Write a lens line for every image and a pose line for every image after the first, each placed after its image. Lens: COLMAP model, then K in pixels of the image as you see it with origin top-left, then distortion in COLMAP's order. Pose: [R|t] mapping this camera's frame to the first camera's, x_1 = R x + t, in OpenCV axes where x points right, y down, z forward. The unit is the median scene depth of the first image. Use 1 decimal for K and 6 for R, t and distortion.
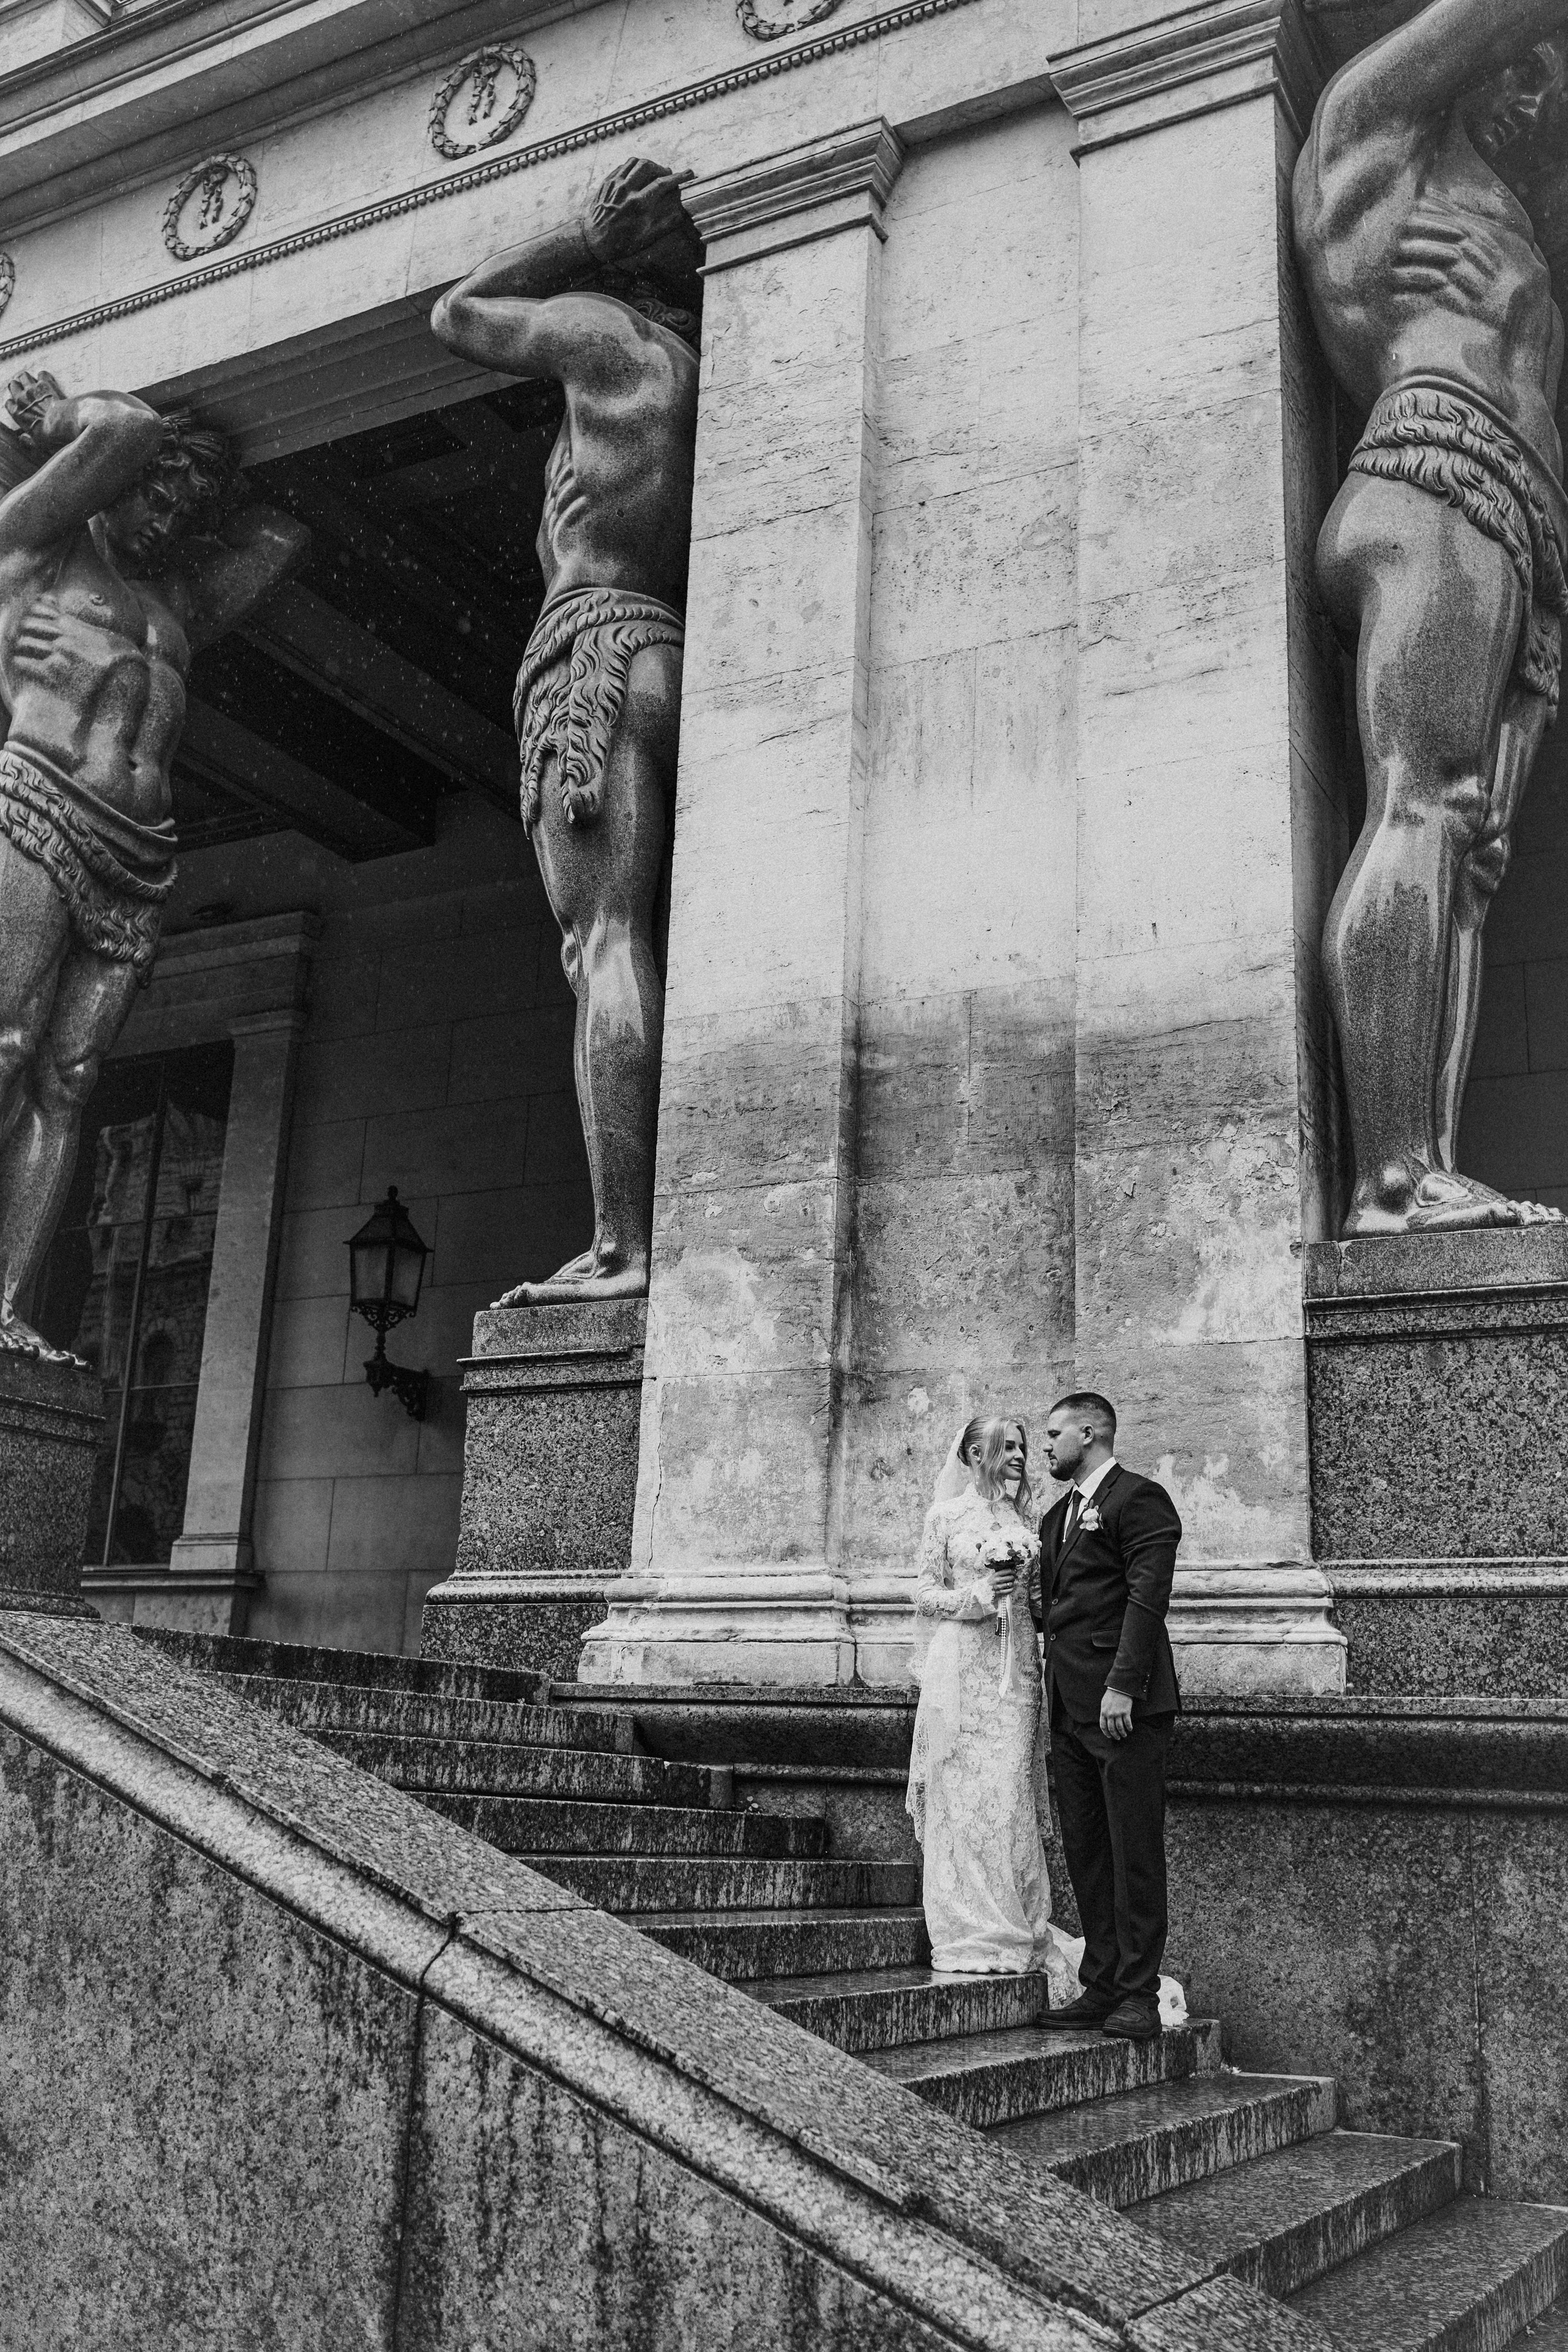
lens RADIAL K [[2238.8, 0, 789.2], [0, 2238.8, 1177.7], [0, 0, 1]] dist [0.002225, 0.000000]
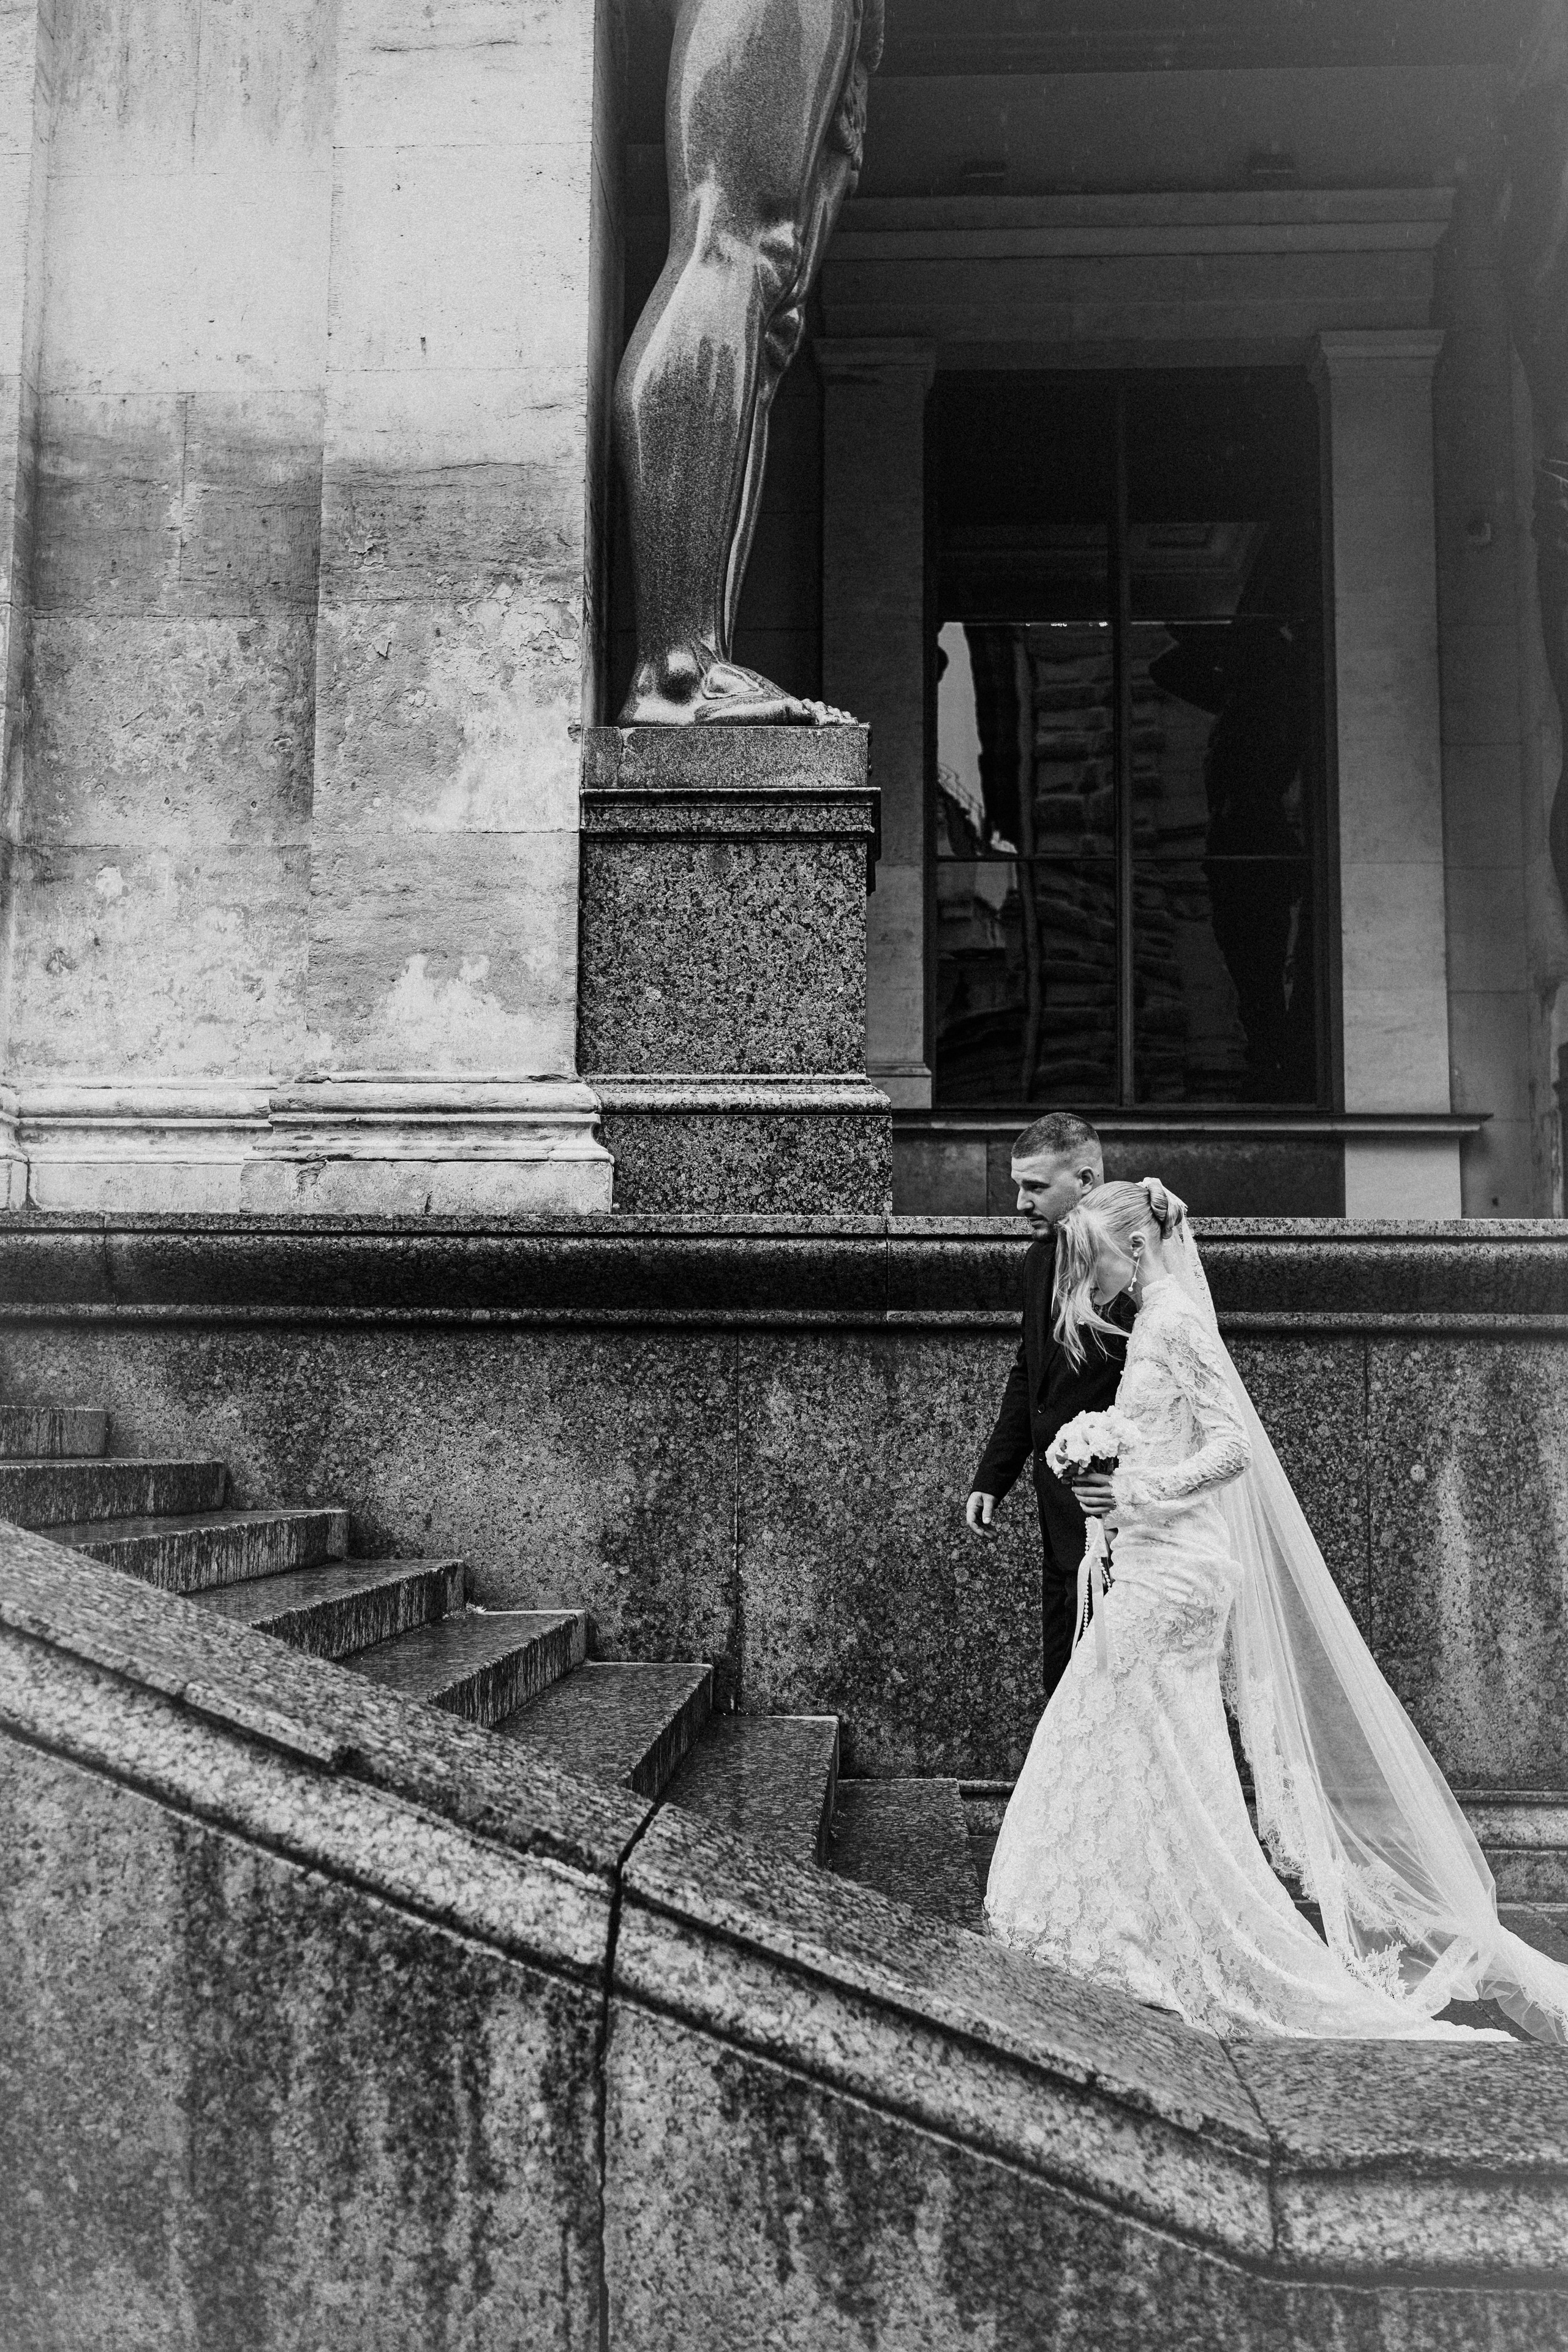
lens RADIAL K [[2238.8, 0, 786.4], [0, 2238.8, 1169.5], [0, 0, 1]] dist [0.002225, 0.000000]
pose [[0.904087, 0.016585, 0.427027, -0.074081], [-0.088499, 0.984851, 0.149118, 0.061635], [-0.418085, -0.172607, 0.891859, 0.134735]]
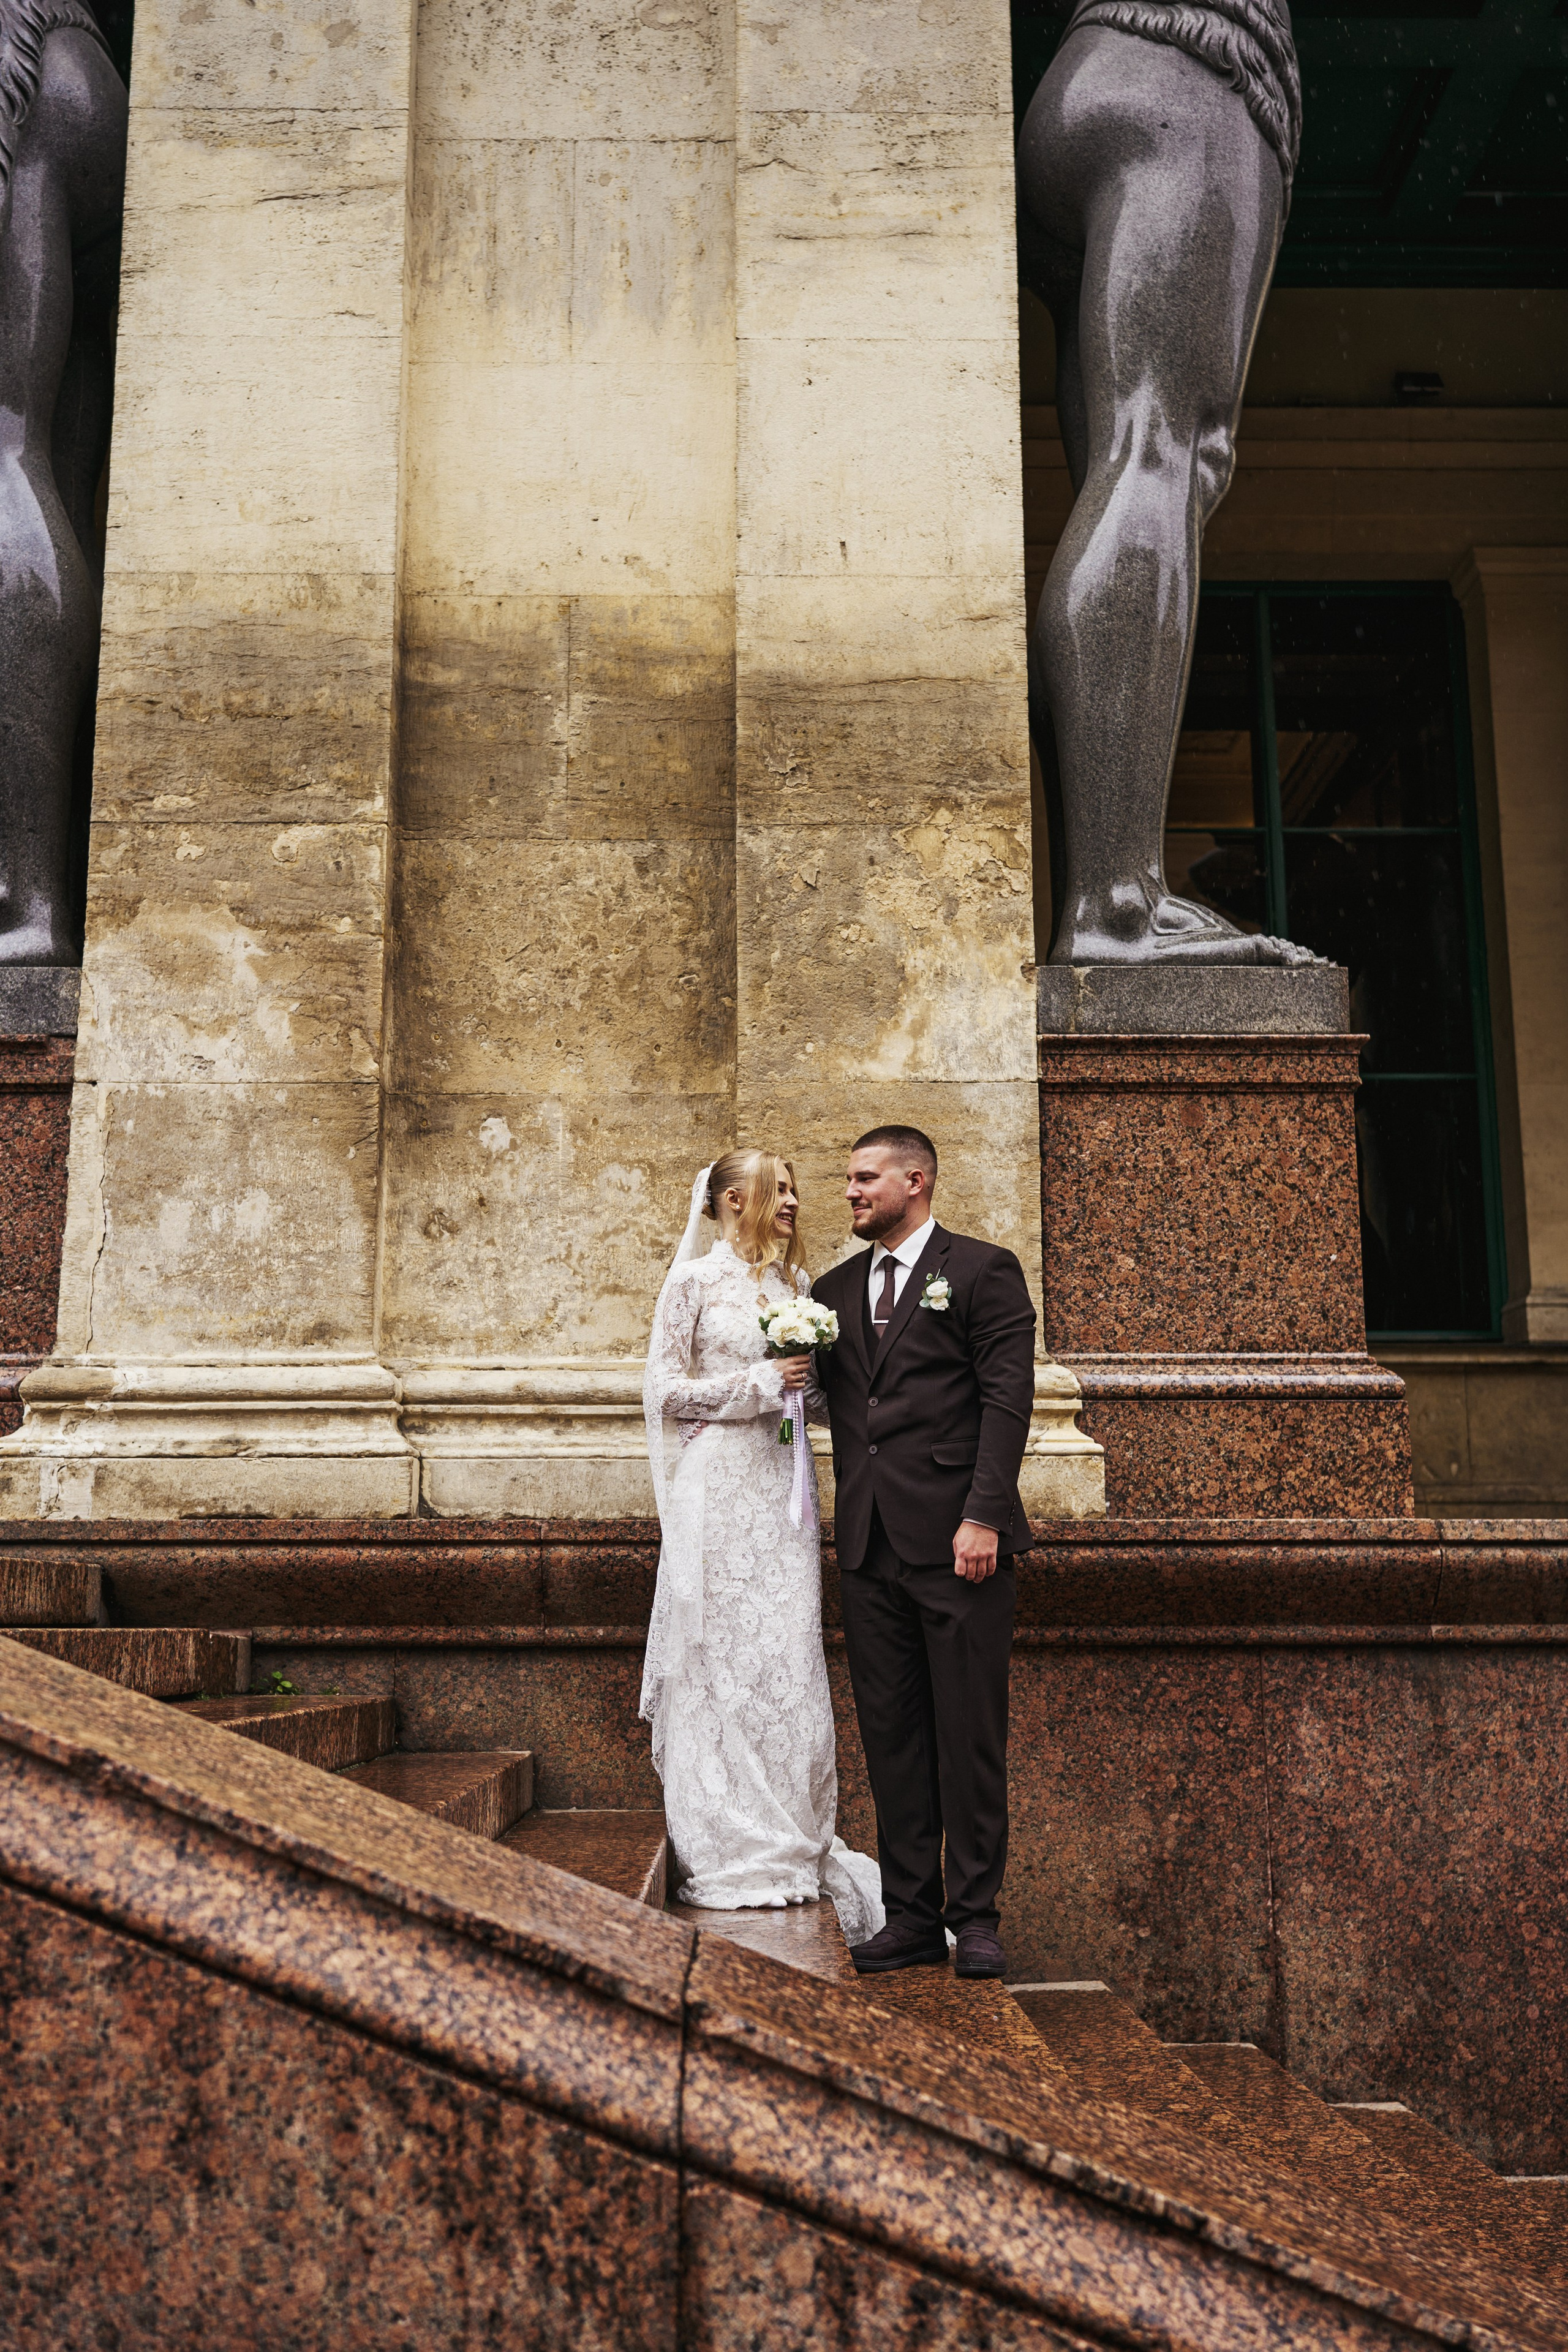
lens RADIAL K [[2238.8, 0, 777.1], [0, 2238.8, 1175.2], [0, 0, 1]] dist [0.002225, 0.000000]
pose [[0.874624, 0.050541, 0.482160, -0.232184], [-0.093538, 0.993456, 0.065539, 0.058987], [-0.475692, -0.102423, 0.873628, 0.323826]]
